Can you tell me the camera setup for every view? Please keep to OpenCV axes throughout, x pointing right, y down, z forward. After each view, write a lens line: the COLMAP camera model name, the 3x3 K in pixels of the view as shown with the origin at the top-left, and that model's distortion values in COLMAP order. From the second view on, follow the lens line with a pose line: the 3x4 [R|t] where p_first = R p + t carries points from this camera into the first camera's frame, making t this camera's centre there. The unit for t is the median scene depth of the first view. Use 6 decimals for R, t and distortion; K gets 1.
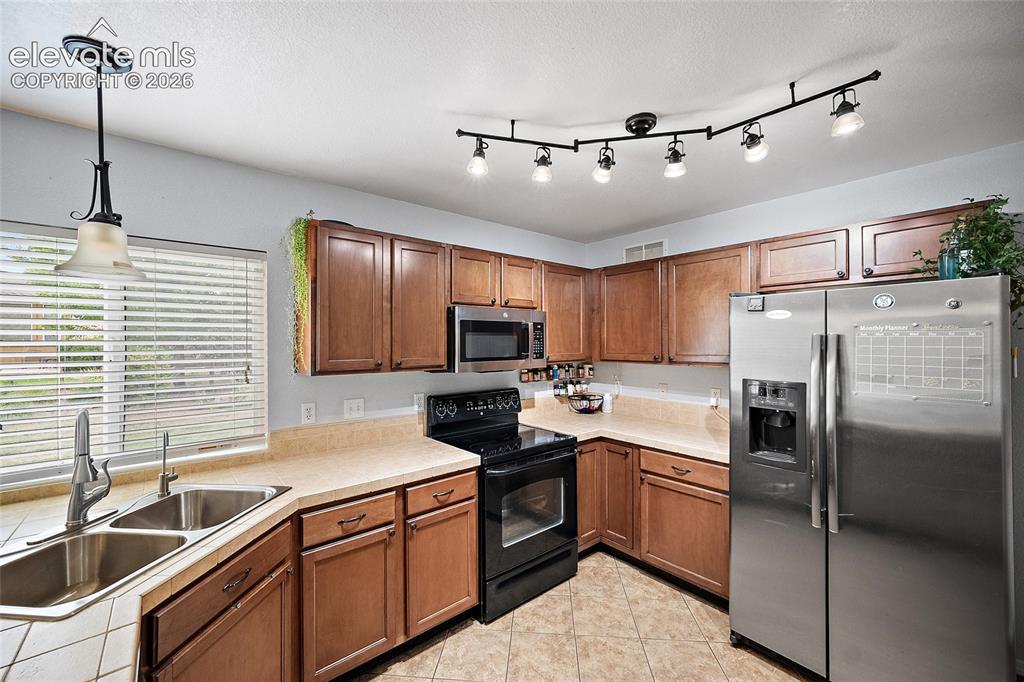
lens RADIAL K [[403.4, 0, 510.1], [0, 403.4, 340.1], [0, 0, 1]] dist [-0.009582, 0.003508]
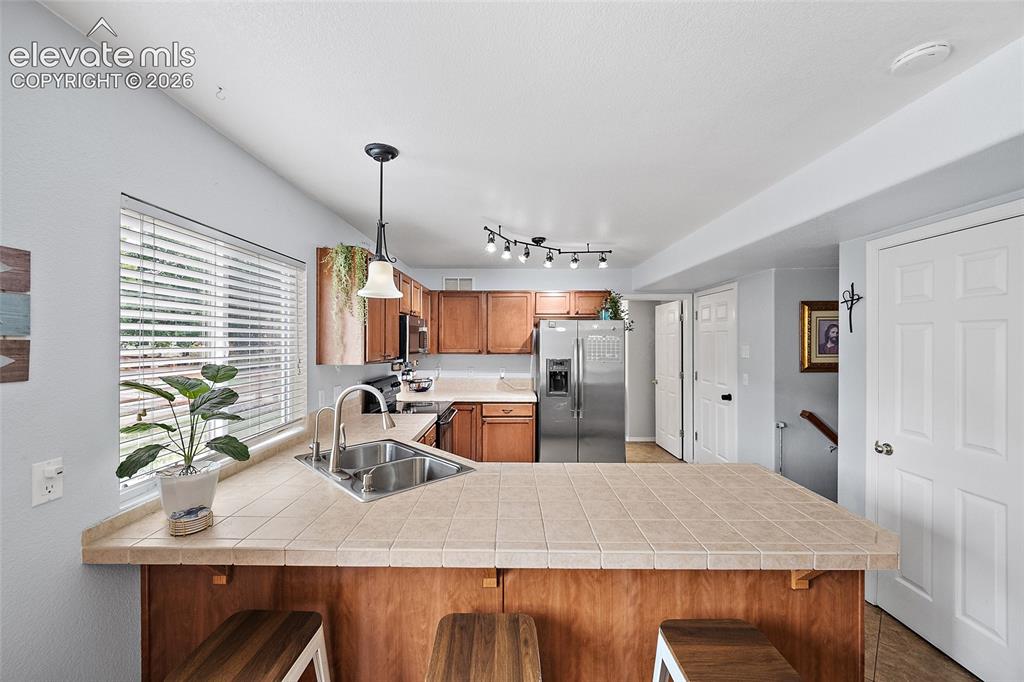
lens RADIAL K [[403.4, 0, 502.4], [0, 403.4, 340.5], [0, 0, 1]] dist [-0.009582, 0.003508]
pose [[0.653311, 0.006701, 0.757060, -1.071523], [-0.009327, 0.999956, -0.000802, 0.003126], [-0.757032, -0.006537, 0.653345, -0.200149]]
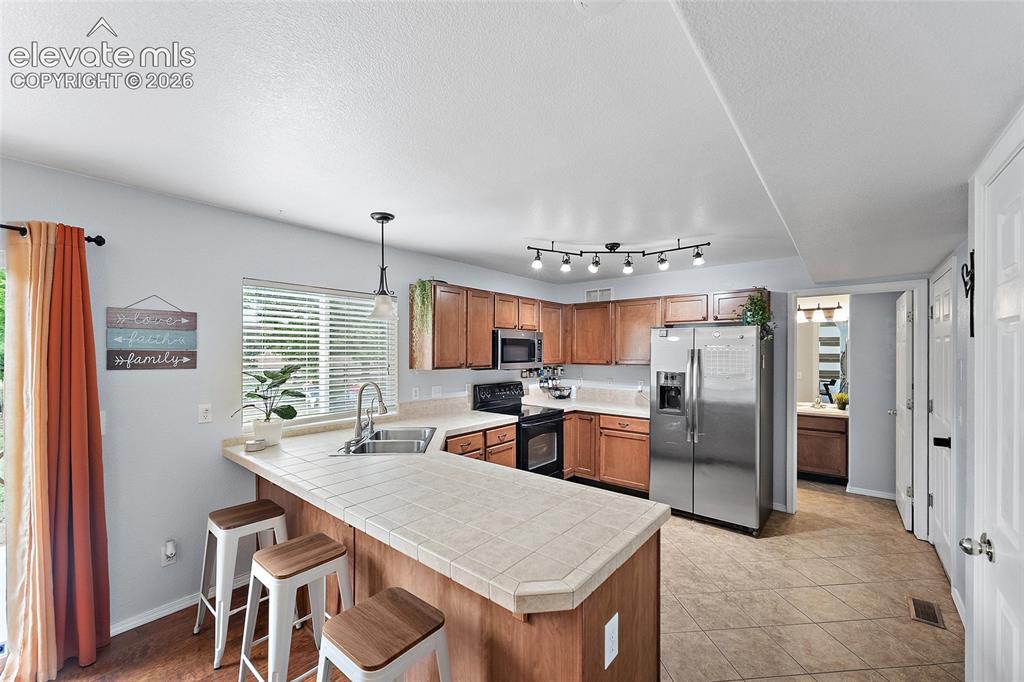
lens RADIAL K [[403.4, 0, 505.7], [0, 403.4, 351.2], [0, 0, 1]] dist [-0.009582, 0.003508]
pose [[0.985723, 0.006922, 0.168235, -0.417256], [-0.007832, 0.999958, 0.004746, -0.003864], [-0.168195, -0.005995, 0.985735, -0.706811]]
